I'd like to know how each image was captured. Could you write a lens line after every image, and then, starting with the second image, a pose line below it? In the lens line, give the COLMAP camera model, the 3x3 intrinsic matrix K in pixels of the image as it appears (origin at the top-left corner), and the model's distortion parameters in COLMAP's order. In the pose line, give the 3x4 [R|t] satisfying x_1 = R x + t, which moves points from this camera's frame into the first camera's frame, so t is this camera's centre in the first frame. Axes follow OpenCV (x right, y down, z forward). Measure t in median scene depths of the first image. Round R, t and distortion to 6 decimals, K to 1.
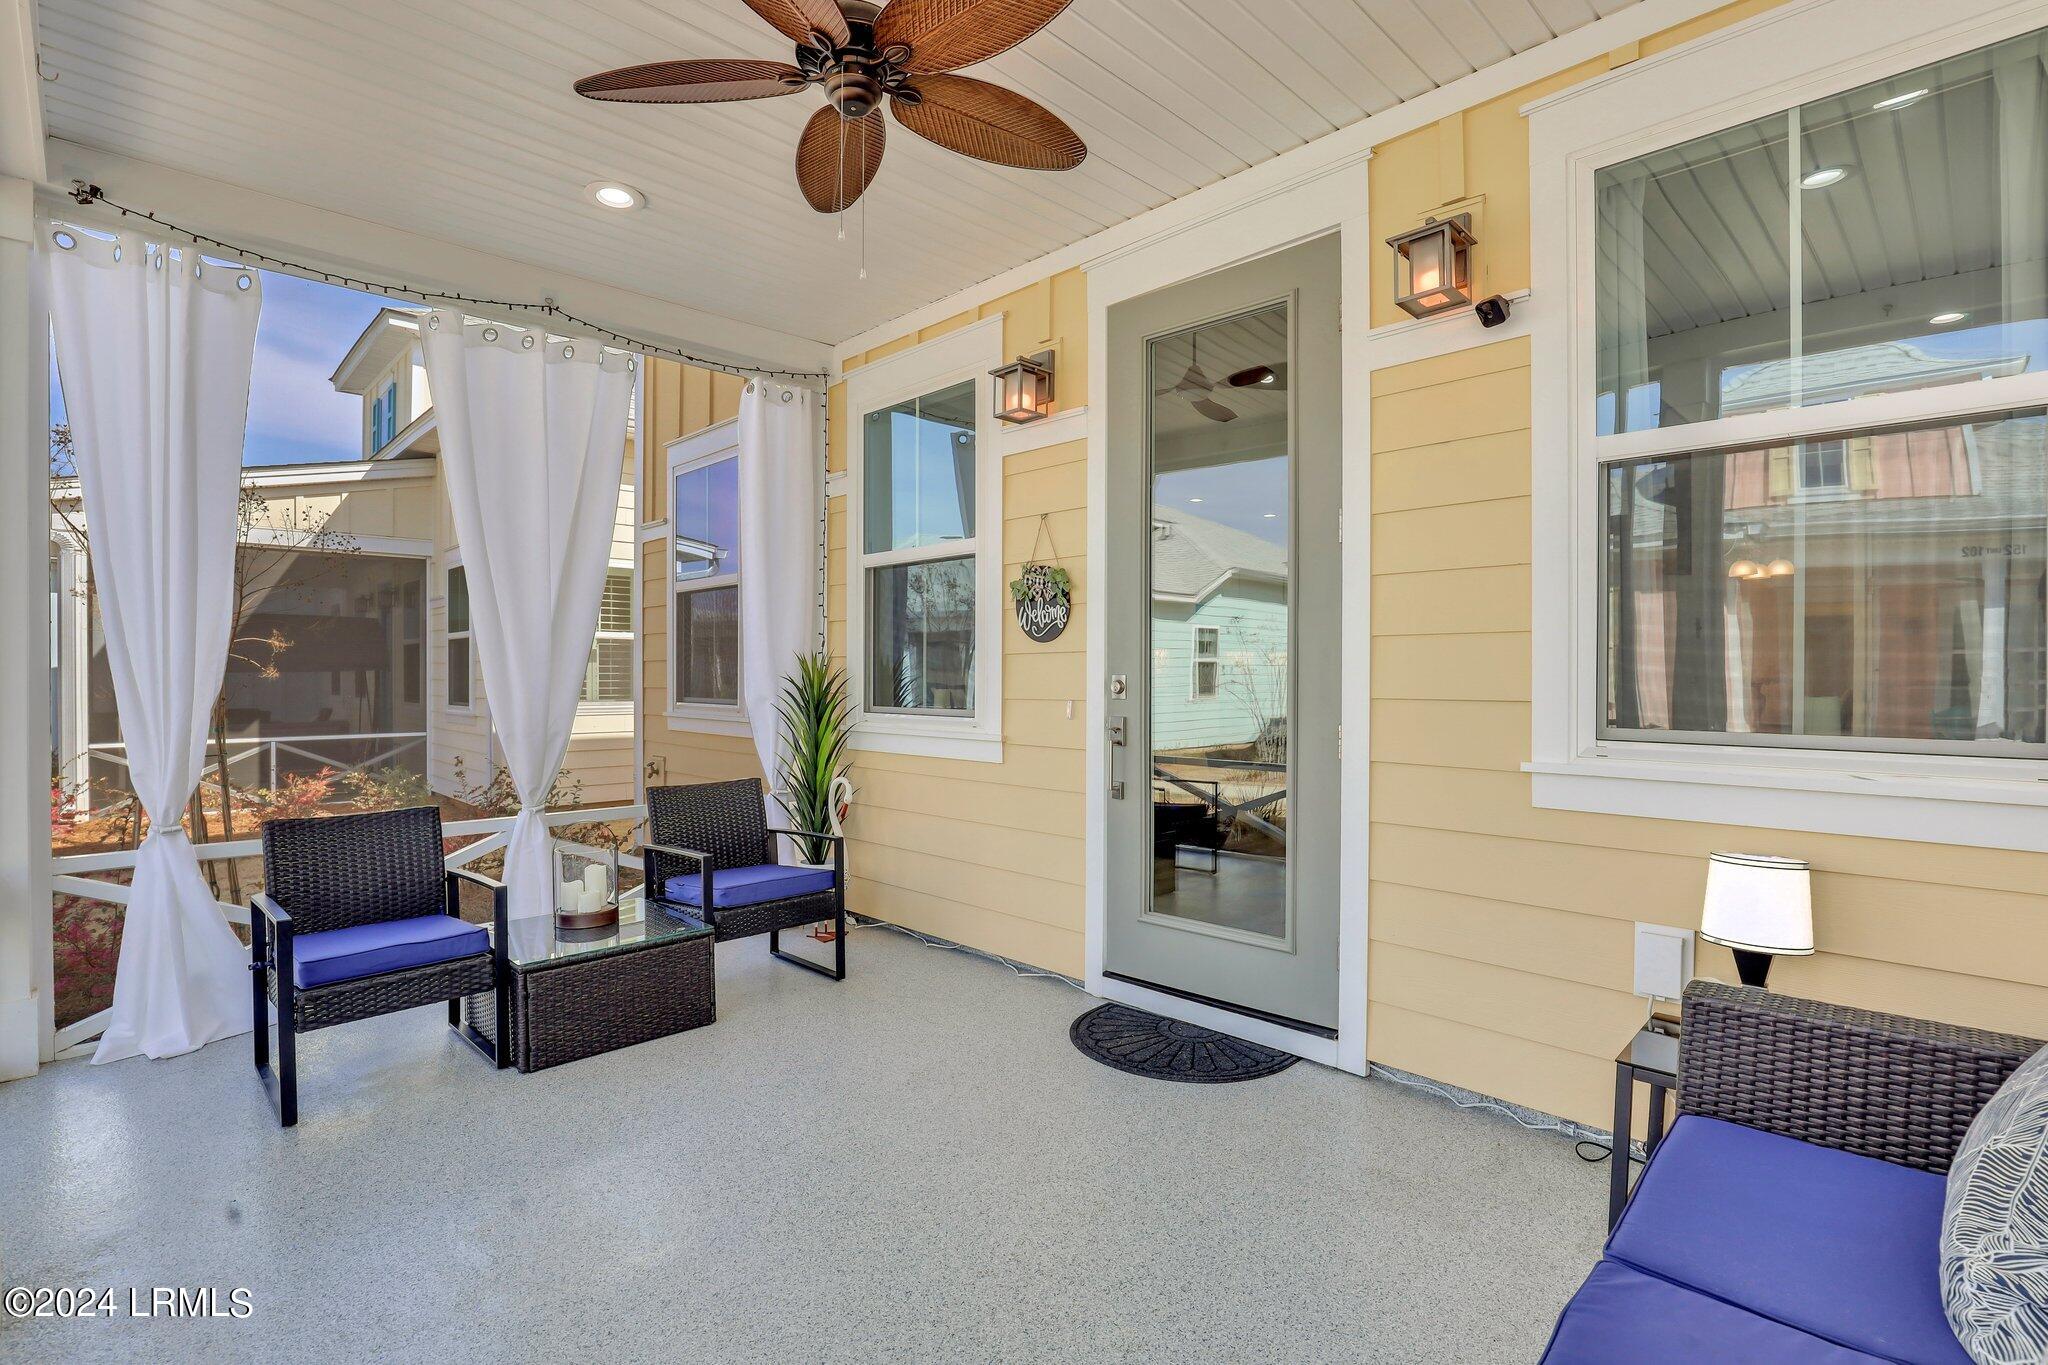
lens RADIAL K [[962.6, 0, 1046.7], [0, 962.6, 680.0], [0, 0, 1]] dist [-0.039435, 0.007750]
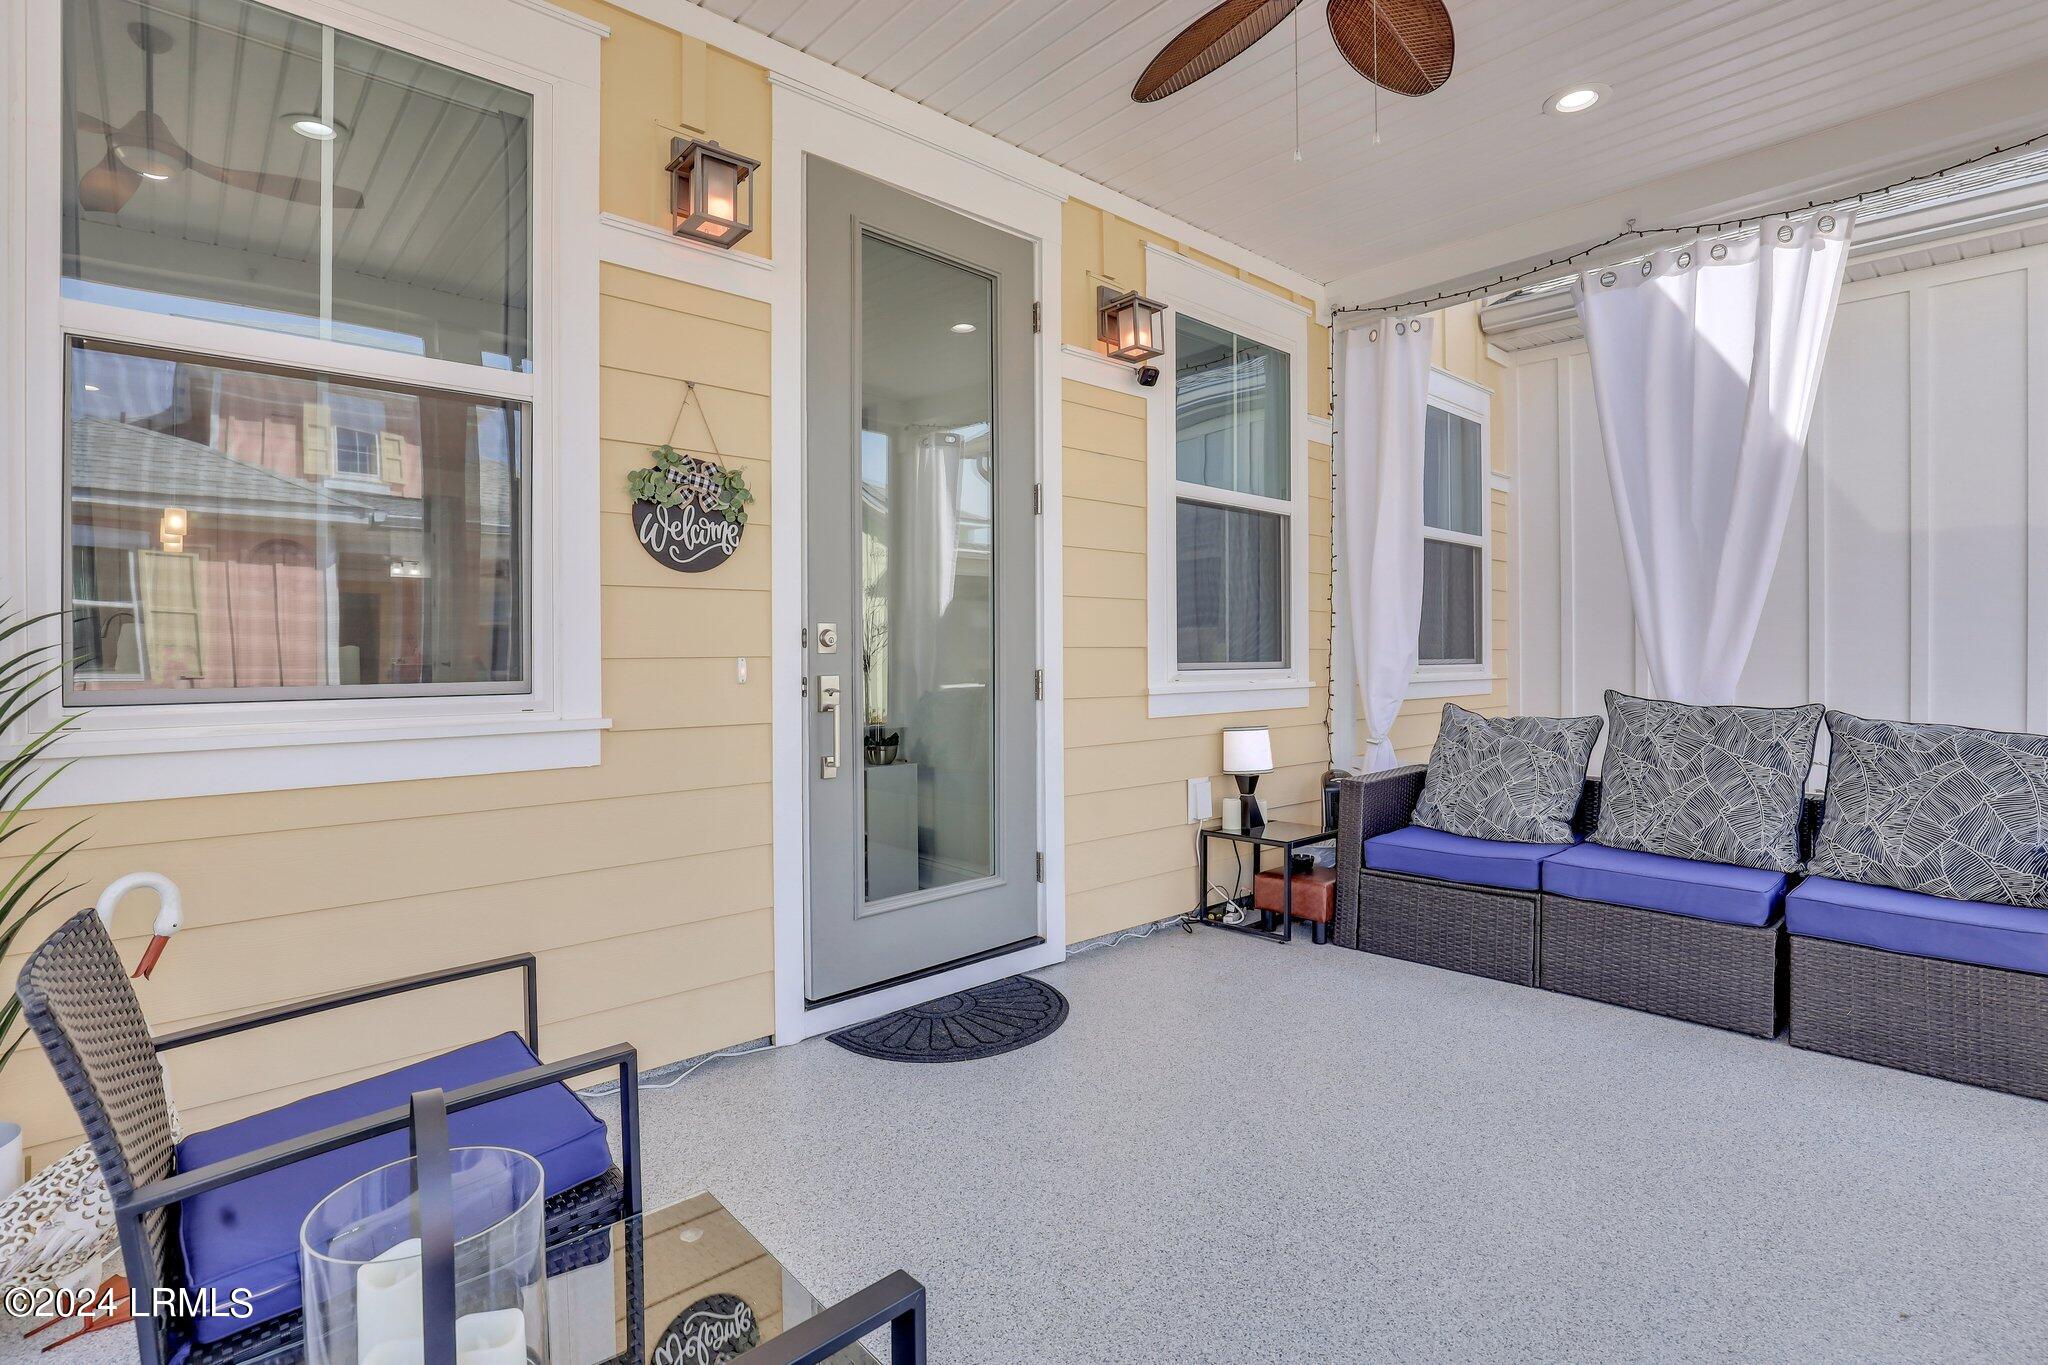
lens RADIAL K [[962.6, 0, 1025.5], [0, 962.6, 662.0], [0, 0, 1]] dist [-0.039435, 0.007750]
pose [[0.061934, -0.007958, 0.998049, -0.703870], [0.012195, 0.999900, 0.007216, 0.023255], [-0.998006, 0.011724, 0.062025, 0.777445]]
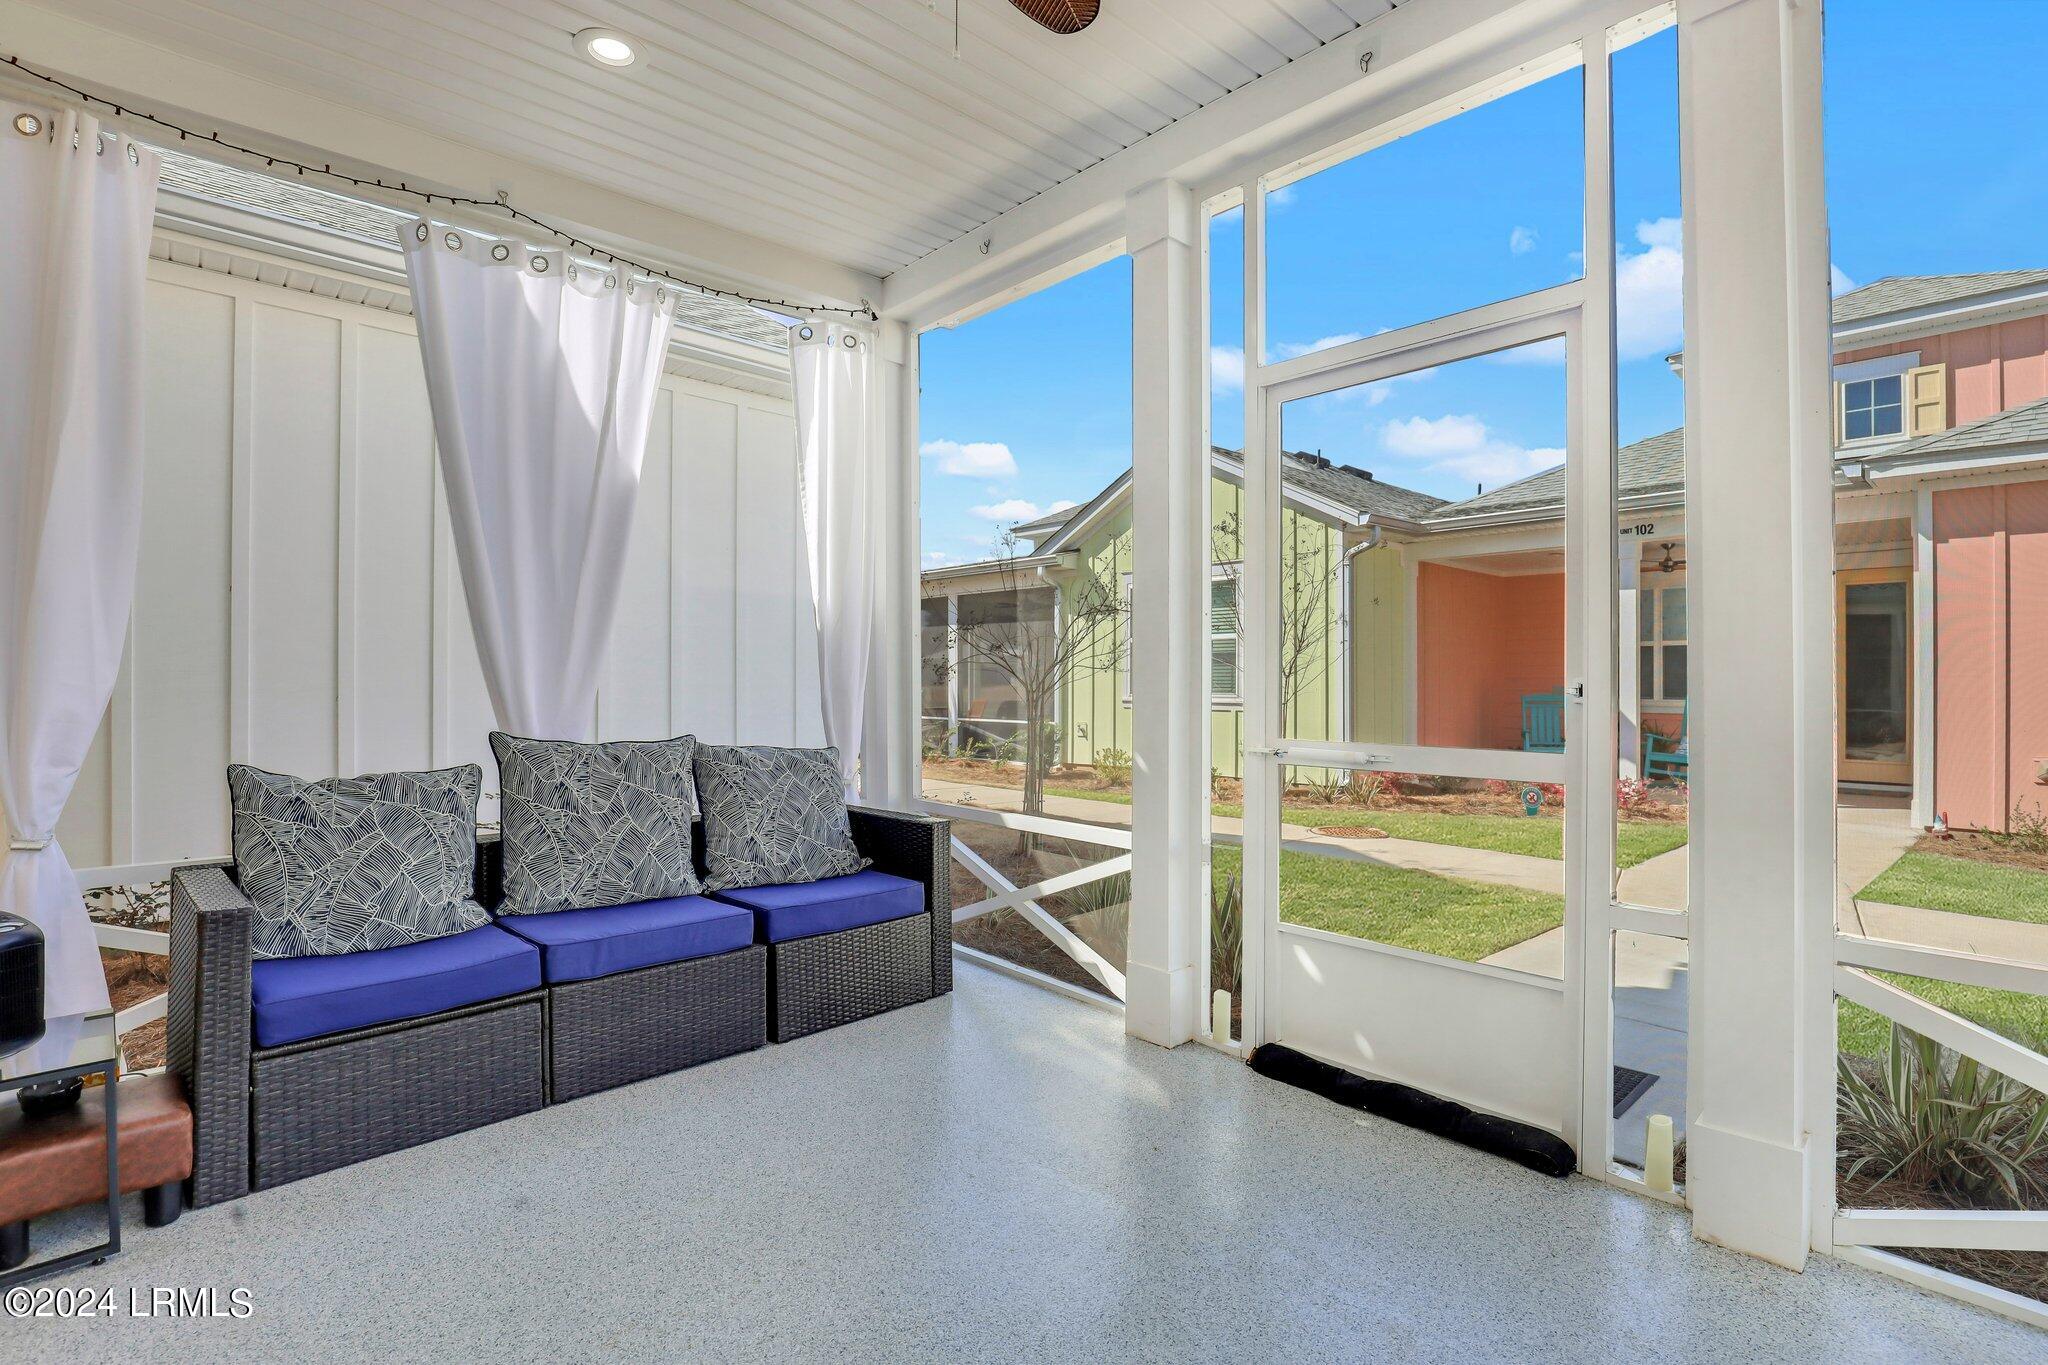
lens RADIAL K [[962.6, 0, 1064.9], [0, 962.6, 679.4], [0, 0, 1]] dist [-0.039435, 0.007750]
pose [[-0.999018, 0.002685, 0.044232, -0.207845], [0.002867, 0.999988, 0.004064, 0.018464], [-0.044221, 0.004187, -0.999013, 1.049264]]
